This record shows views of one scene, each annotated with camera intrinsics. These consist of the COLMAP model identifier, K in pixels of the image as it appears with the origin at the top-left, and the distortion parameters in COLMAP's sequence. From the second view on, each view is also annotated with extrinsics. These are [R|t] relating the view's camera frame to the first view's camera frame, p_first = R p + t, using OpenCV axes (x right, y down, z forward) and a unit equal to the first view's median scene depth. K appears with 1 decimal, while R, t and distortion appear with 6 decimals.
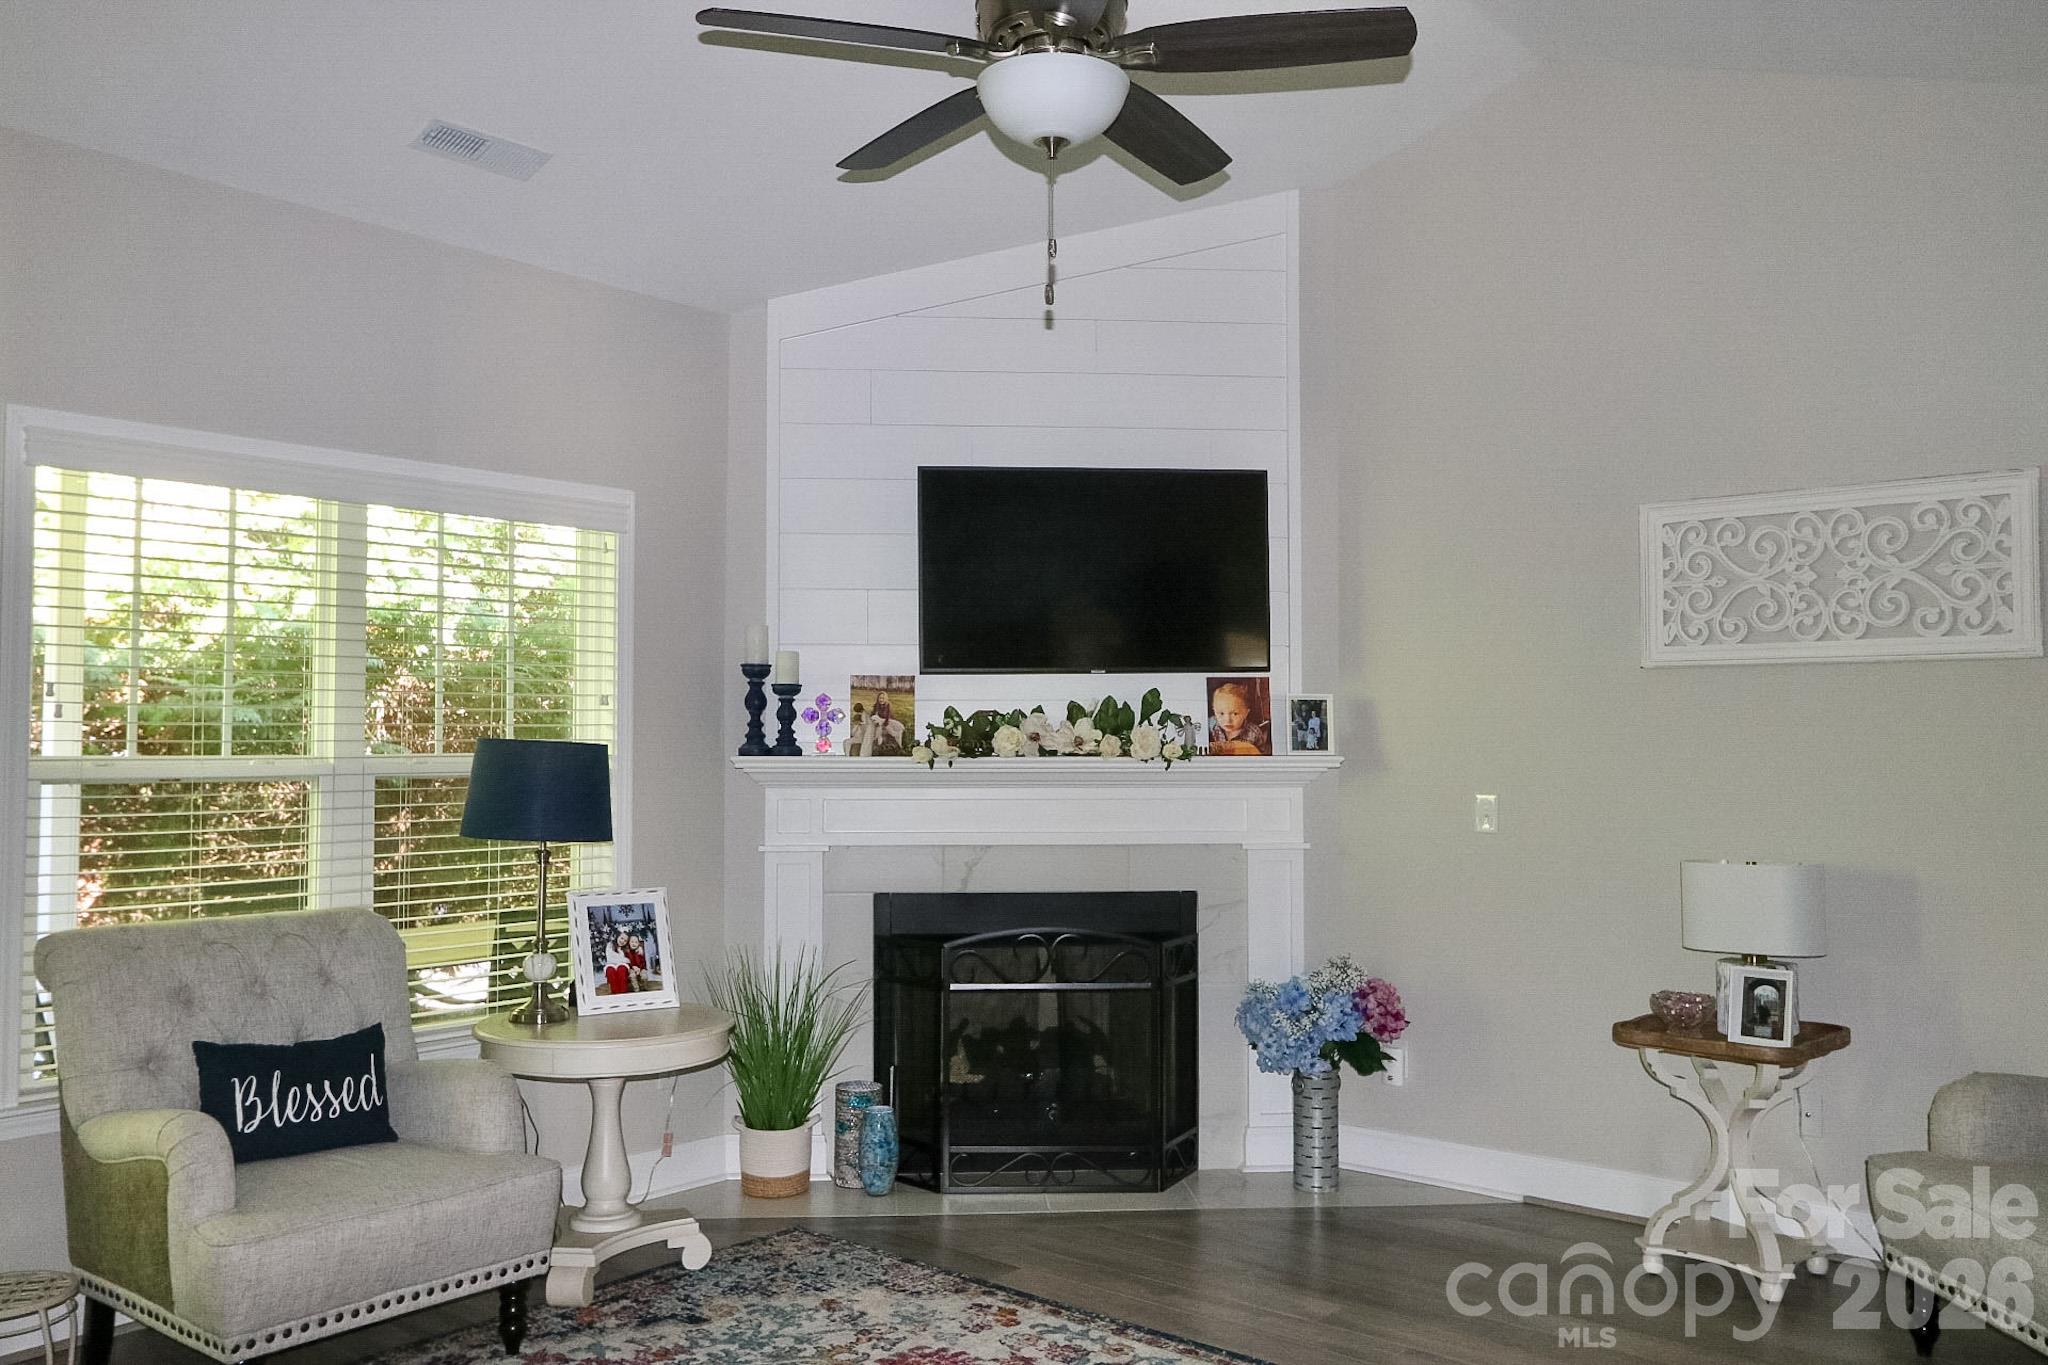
lens RADIAL K [[1667.5, 0, 1024.0], [0, 1667.5, 682.5], [0, 0, 1]] dist [-0.003513, 0.069616]
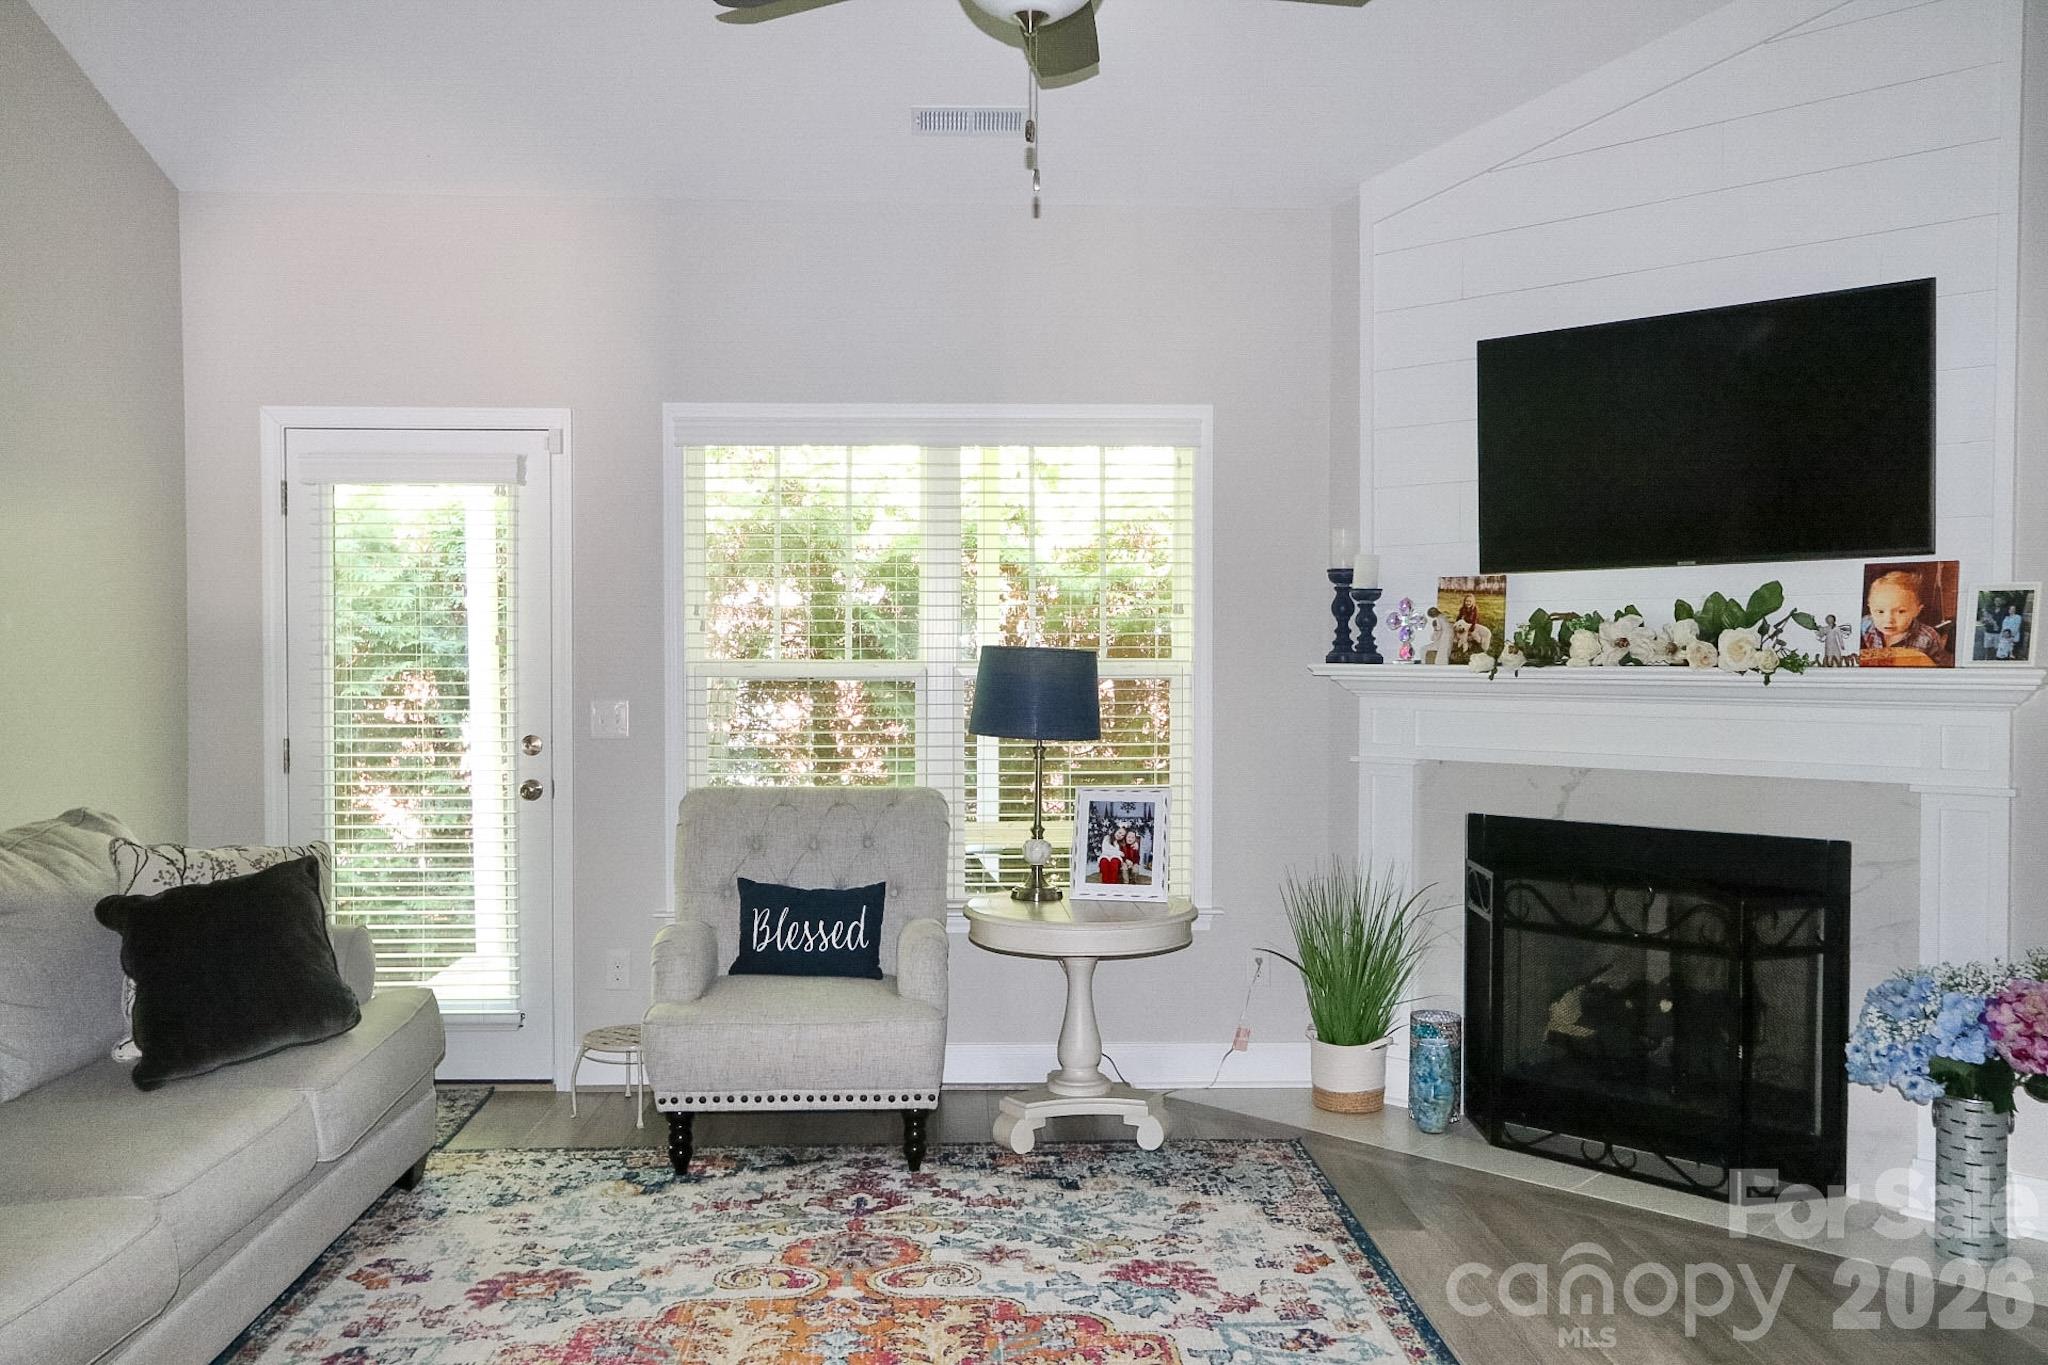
lens RADIAL K [[1667.5, 0, 1024.0], [0, 1667.5, 682.5], [0, 0, 1]] dist [-0.003513, 0.069616]
pose [[0.670844, 0.015454, -0.741438, 0.440382], [0.027484, 0.998578, 0.045680, 0.005651], [0.741089, -0.051022, 0.669465, 0.210384]]
